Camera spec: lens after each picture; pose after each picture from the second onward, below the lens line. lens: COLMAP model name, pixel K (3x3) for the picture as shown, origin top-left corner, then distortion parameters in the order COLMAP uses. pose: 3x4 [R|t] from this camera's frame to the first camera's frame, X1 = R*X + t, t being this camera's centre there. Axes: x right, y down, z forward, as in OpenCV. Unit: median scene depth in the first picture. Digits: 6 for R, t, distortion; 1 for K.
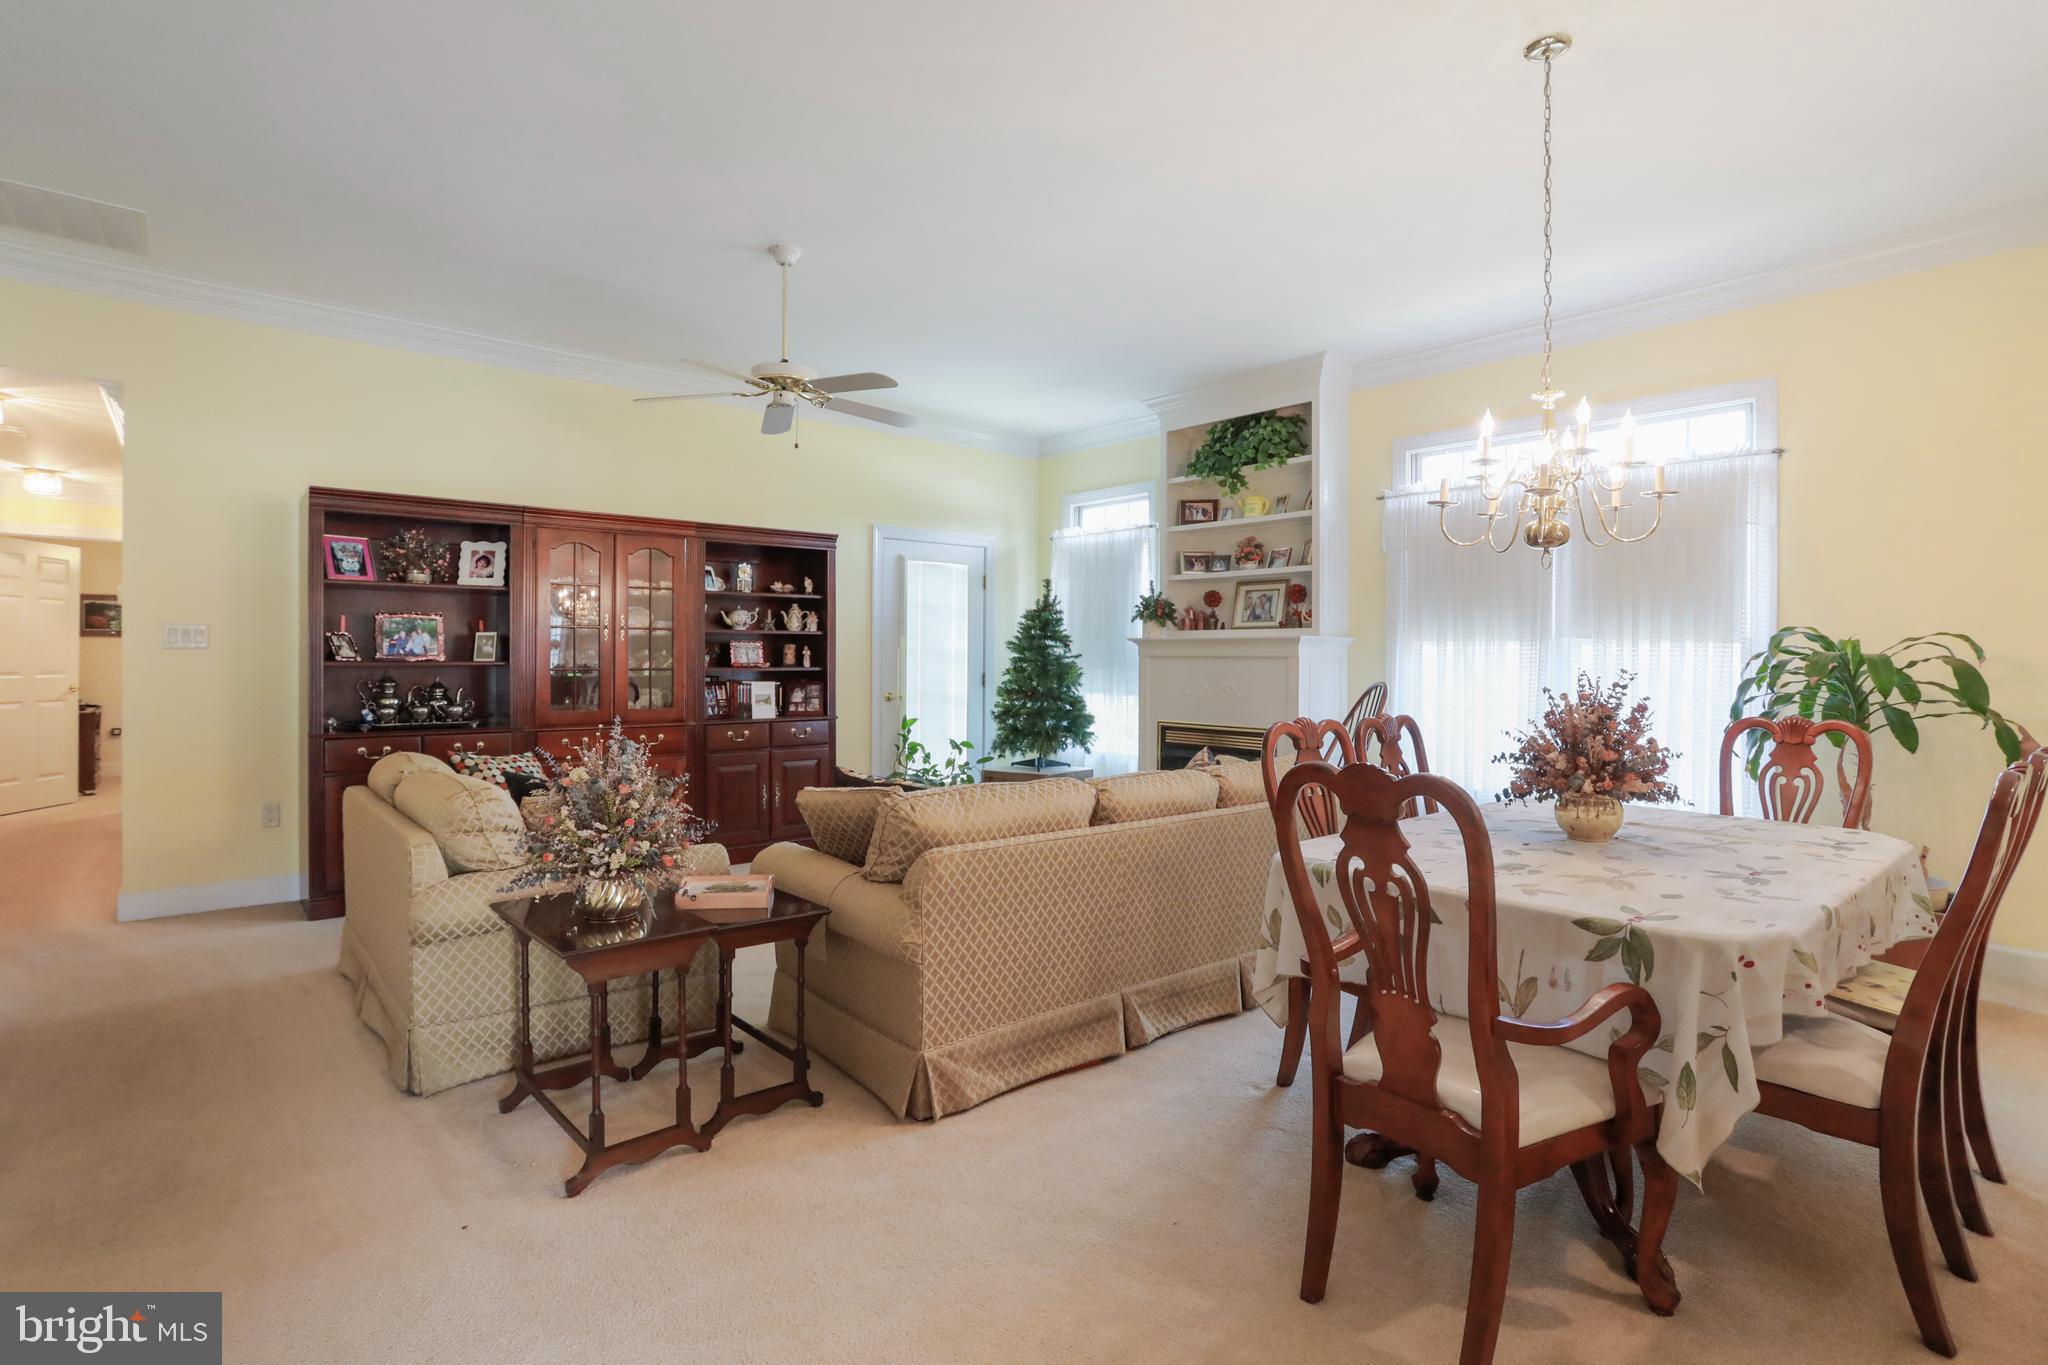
lens RADIAL K [[989.6, 0, 1026.2], [0, 989.6, 671.0], [0, 0, 1]] dist [-0.059699, 0.033924]
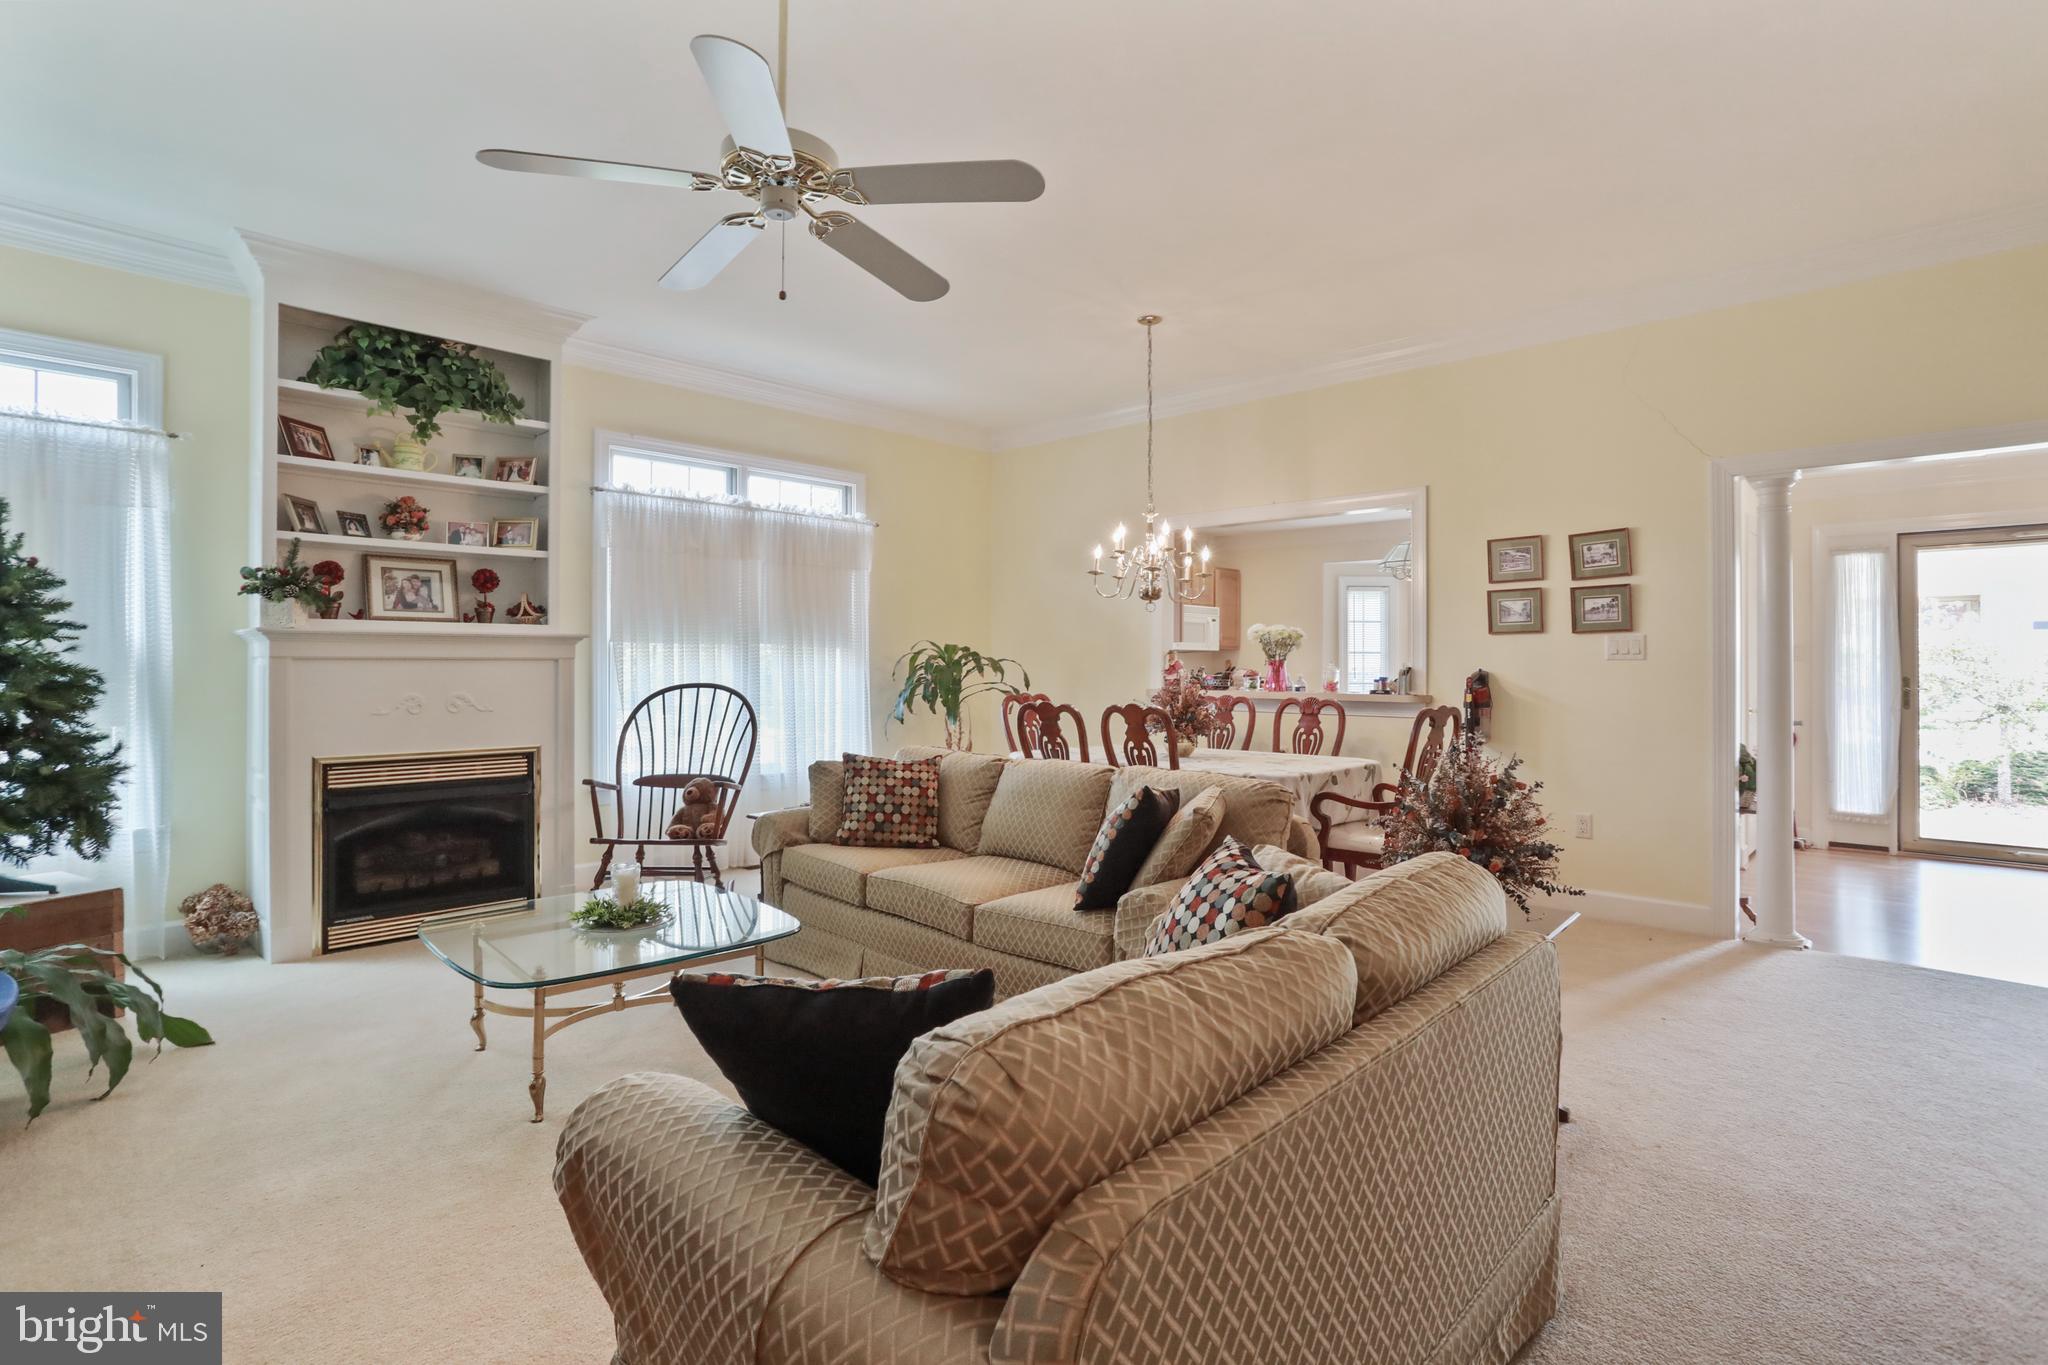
lens RADIAL K [[989.6, 0, 1026.2], [0, 989.6, 671.0], [0, 0, 1]] dist [-0.059699, 0.033924]
pose [[0.024482, -0.012518, 0.999622, -0.489039], [-0.010855, 0.999859, 0.012787, -0.019571], [-0.999641, -0.011164, 0.024342, 0.516477]]
